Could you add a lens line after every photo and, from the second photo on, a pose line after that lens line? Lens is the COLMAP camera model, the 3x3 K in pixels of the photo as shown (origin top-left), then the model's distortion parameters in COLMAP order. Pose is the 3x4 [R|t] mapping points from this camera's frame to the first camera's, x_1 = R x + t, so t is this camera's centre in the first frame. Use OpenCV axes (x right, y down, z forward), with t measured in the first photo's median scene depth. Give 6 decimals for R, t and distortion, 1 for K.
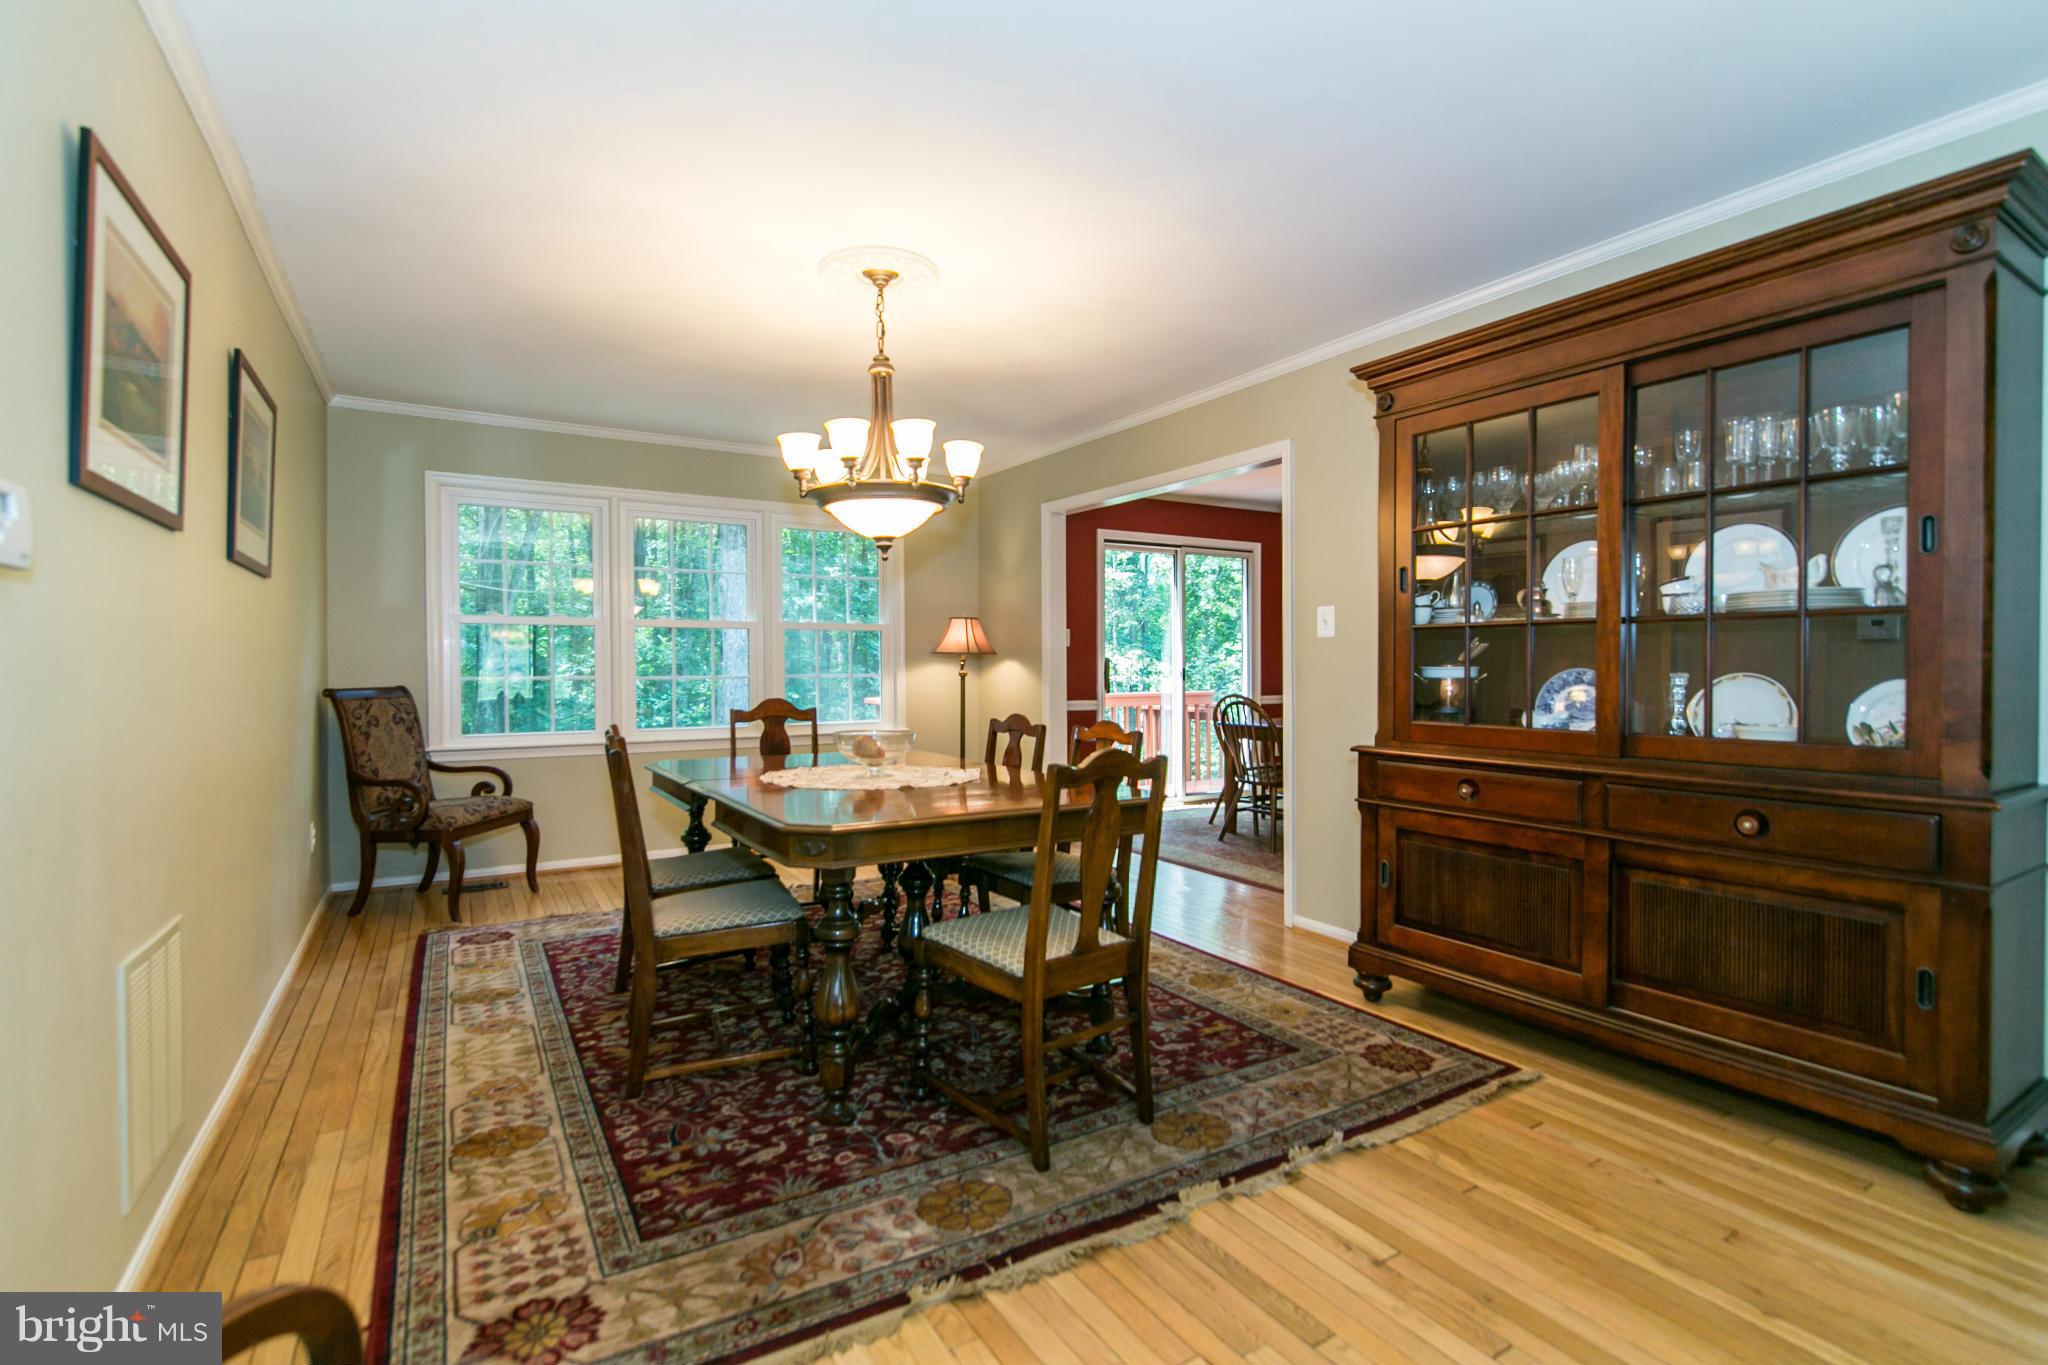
lens RADIAL K [[926.6, 0, 1024.0], [0, 926.6, 673.7], [0, 0, 1]] dist [-0.000647, -0.000033]
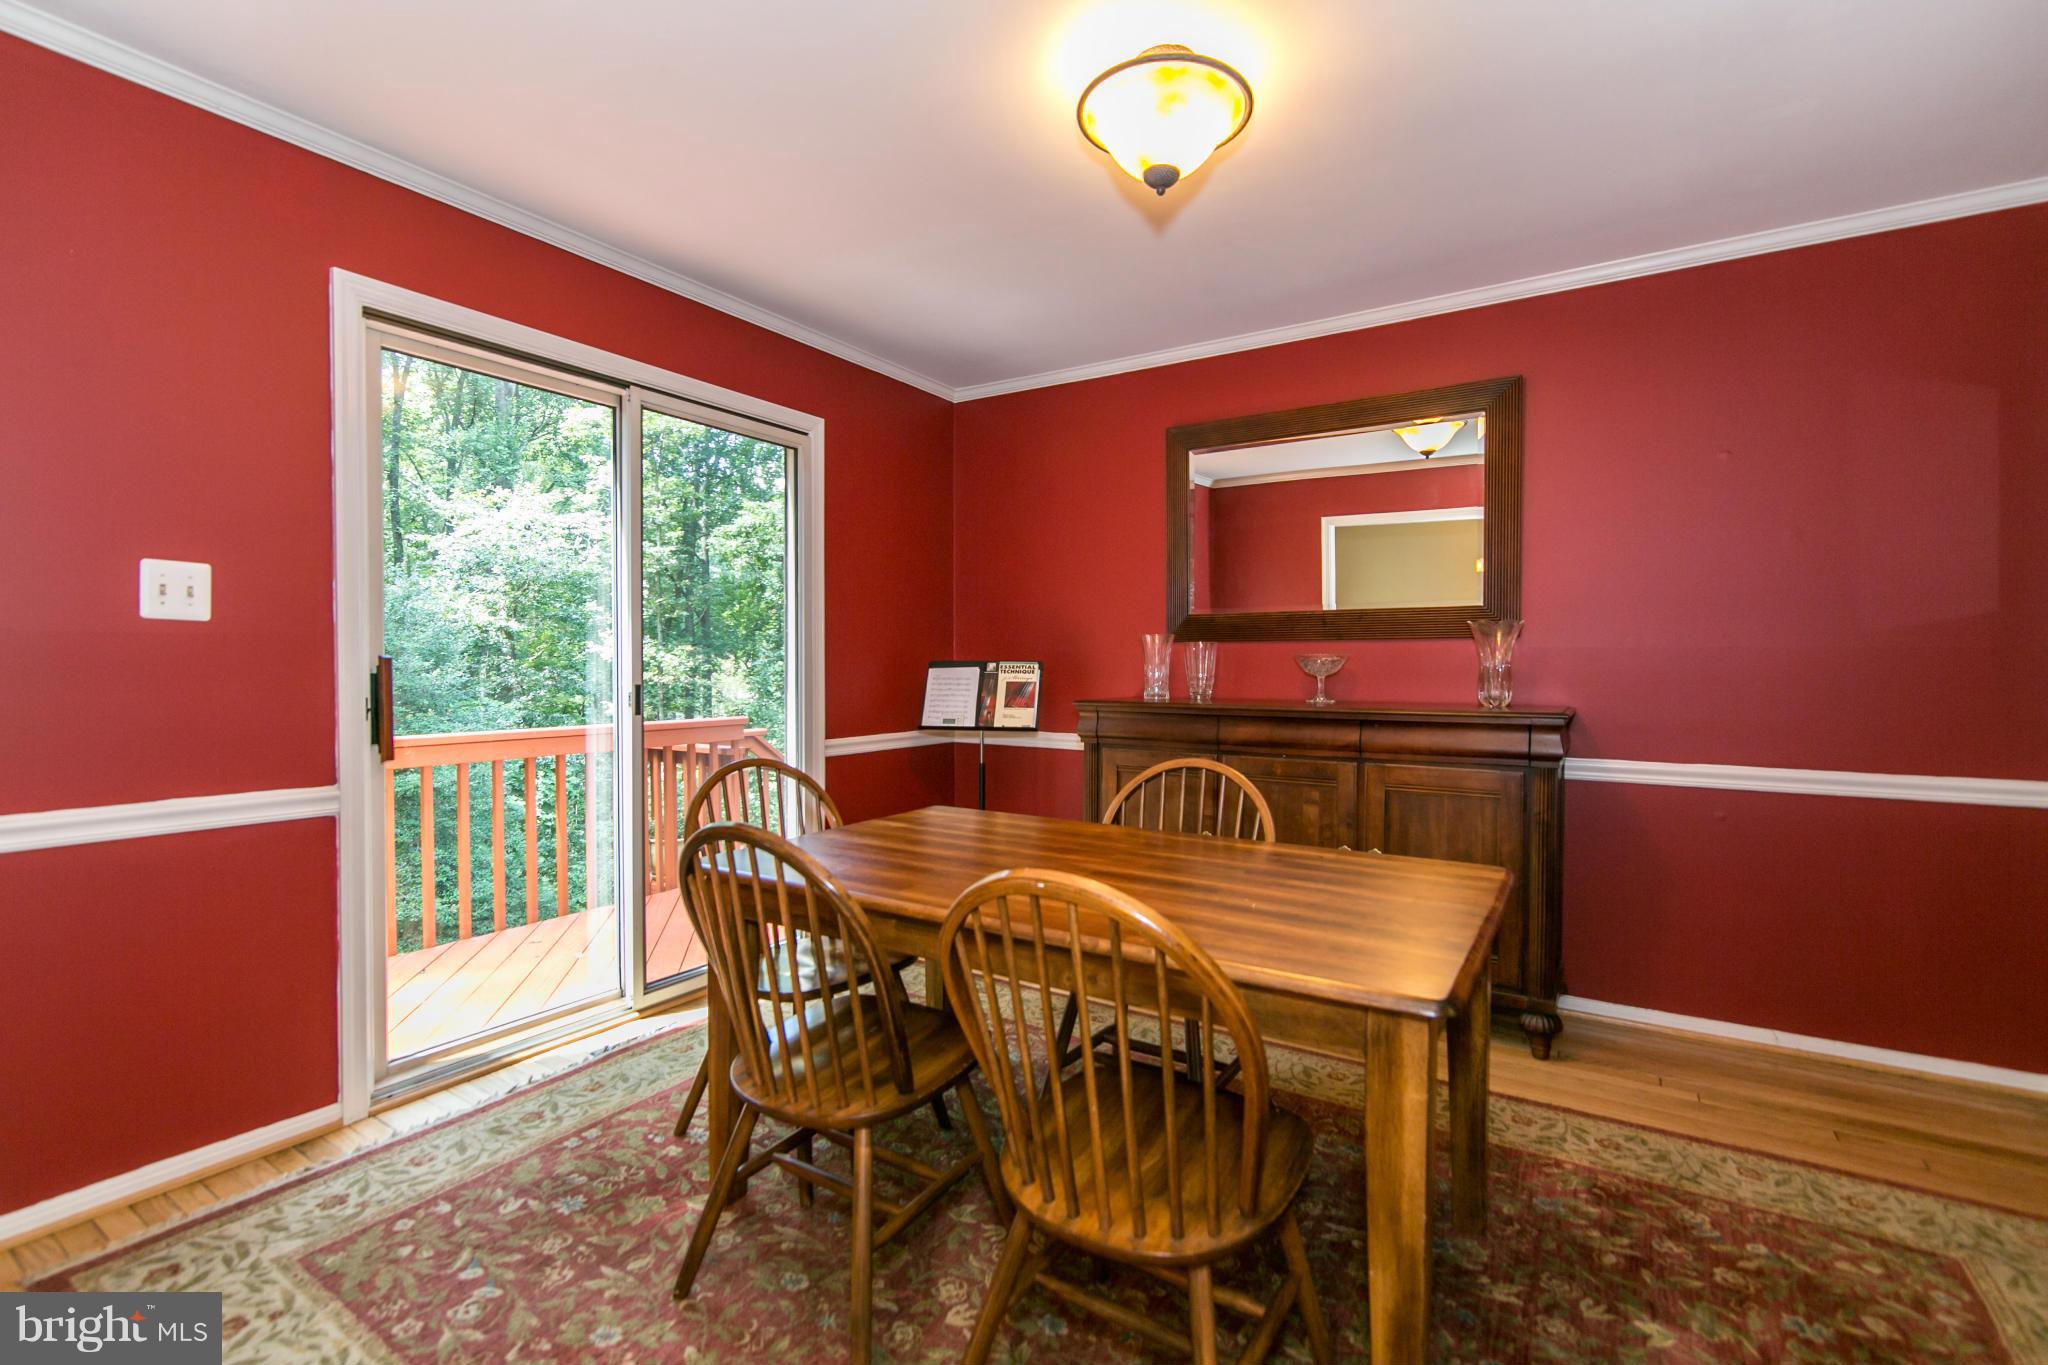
lens RADIAL K [[926.6, 0, 1022.1], [0, 926.6, 678.0], [0, 0, 1]] dist [-0.000647, -0.000033]
pose [[0.900395, -0.005959, 0.435032, 0.030494], [0.002986, 0.999967, 0.007518, -0.001623], [-0.435062, -0.005470, 0.900384, 0.113590]]
